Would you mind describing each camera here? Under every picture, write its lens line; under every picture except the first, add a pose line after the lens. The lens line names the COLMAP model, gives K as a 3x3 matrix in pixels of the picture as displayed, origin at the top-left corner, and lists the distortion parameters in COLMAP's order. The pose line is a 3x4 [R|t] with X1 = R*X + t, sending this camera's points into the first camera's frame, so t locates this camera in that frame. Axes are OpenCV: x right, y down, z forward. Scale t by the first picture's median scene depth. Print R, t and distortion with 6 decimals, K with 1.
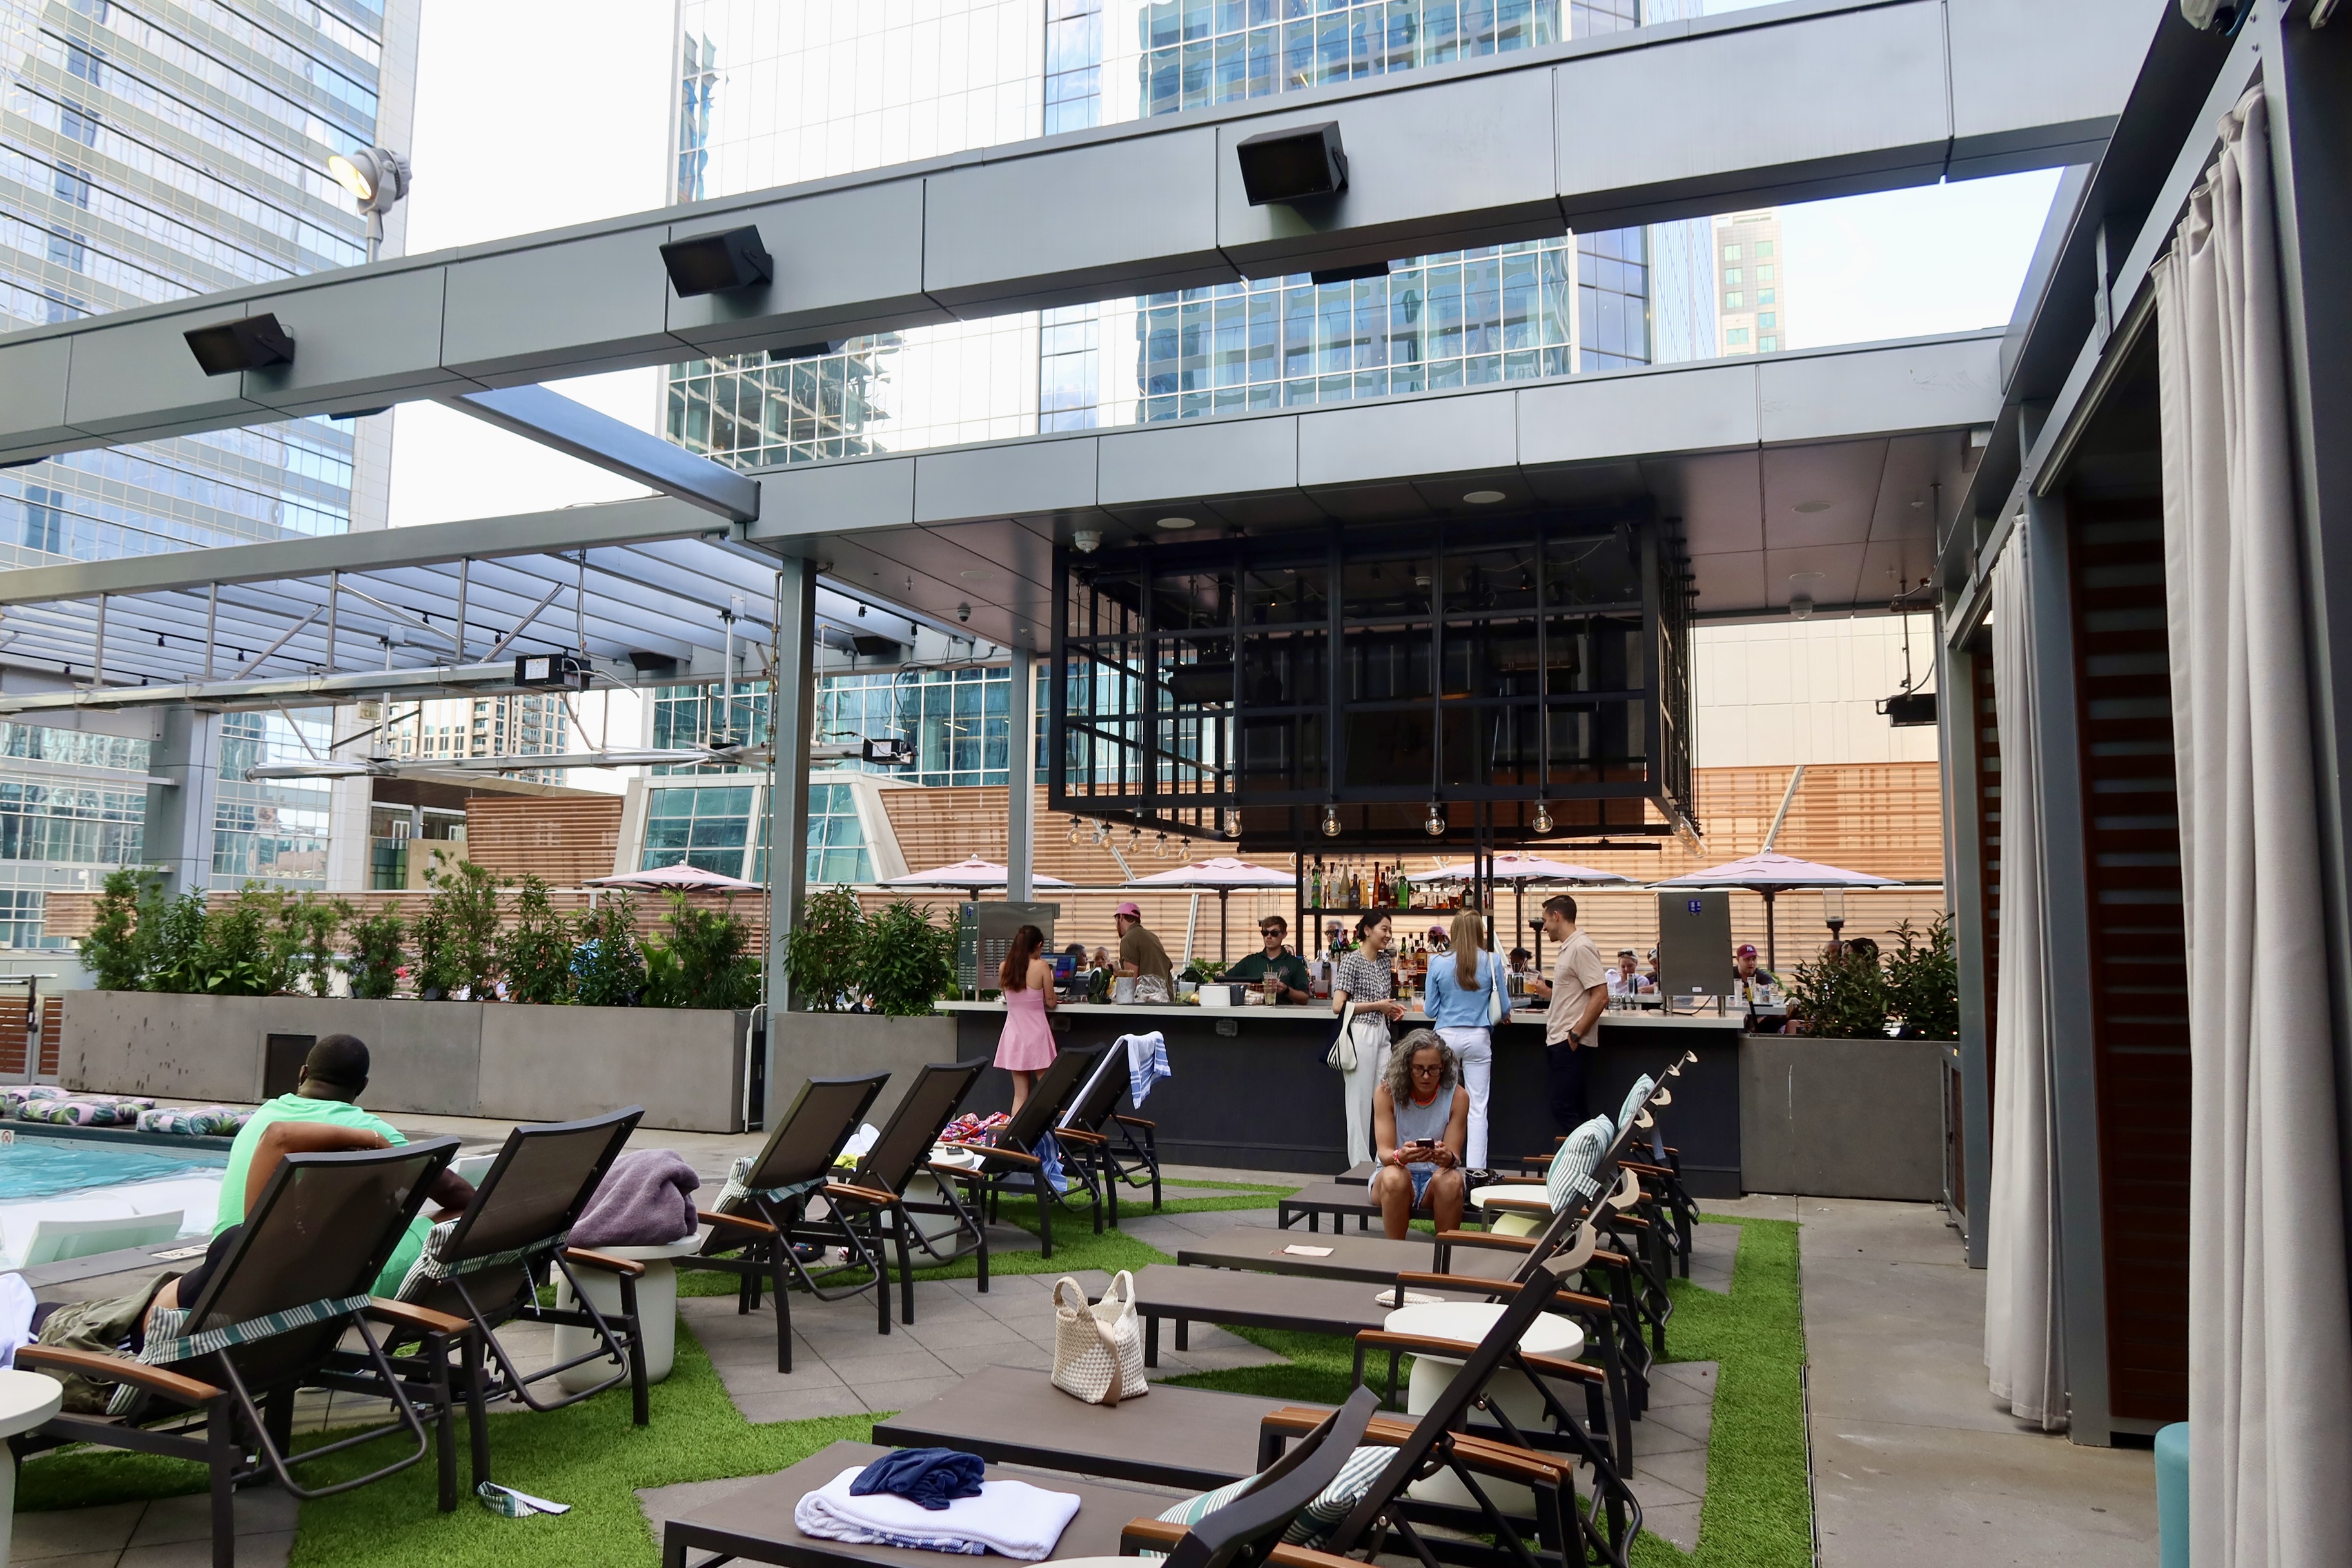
lens RADIAL K [[1630.2, 0, 1167.6], [0, 1630.2, 791.4], [0, 0, 1]] dist [-0.021226, 0.006731]
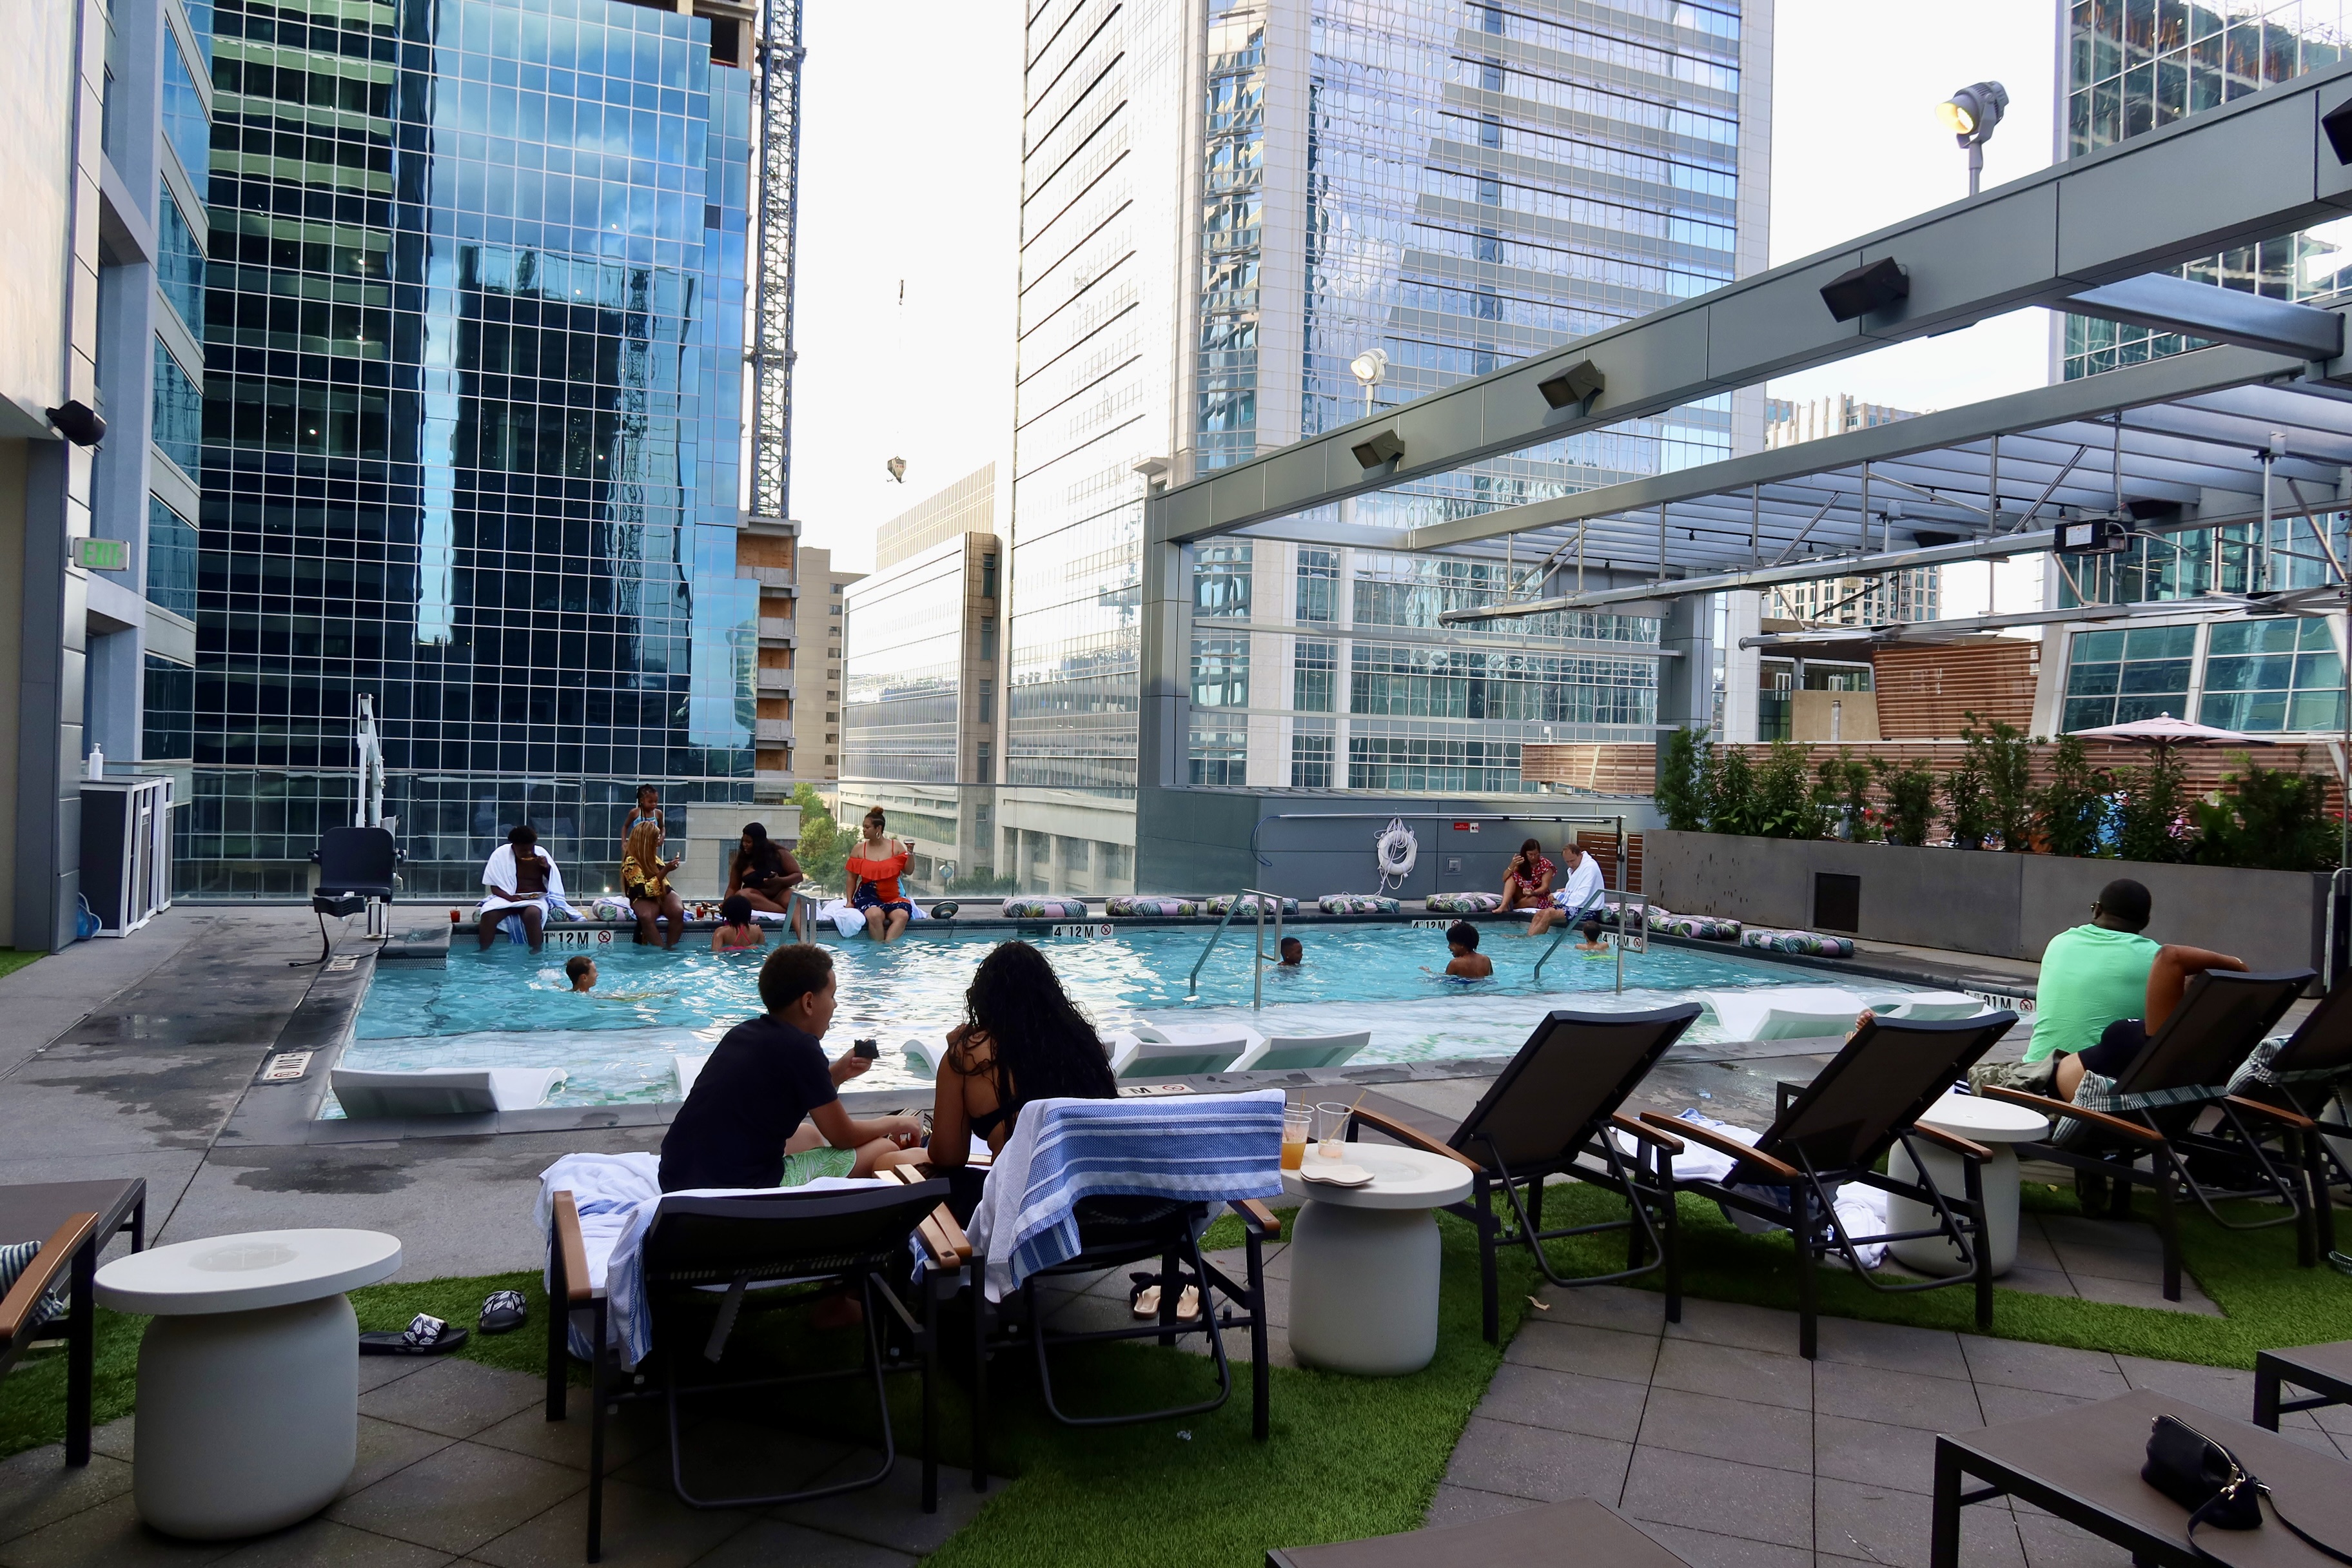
lens RADIAL K [[1630.2, 0, 1181.8], [0, 1630.2, 780.9], [0, 0, 1]] dist [-0.021226, 0.006731]
pose [[0.702656, 0.013061, -0.711410, -0.049208], [0.048521, 0.996625, 0.066222, -0.014209], [0.709874, -0.081049, 0.699650, -0.126533]]
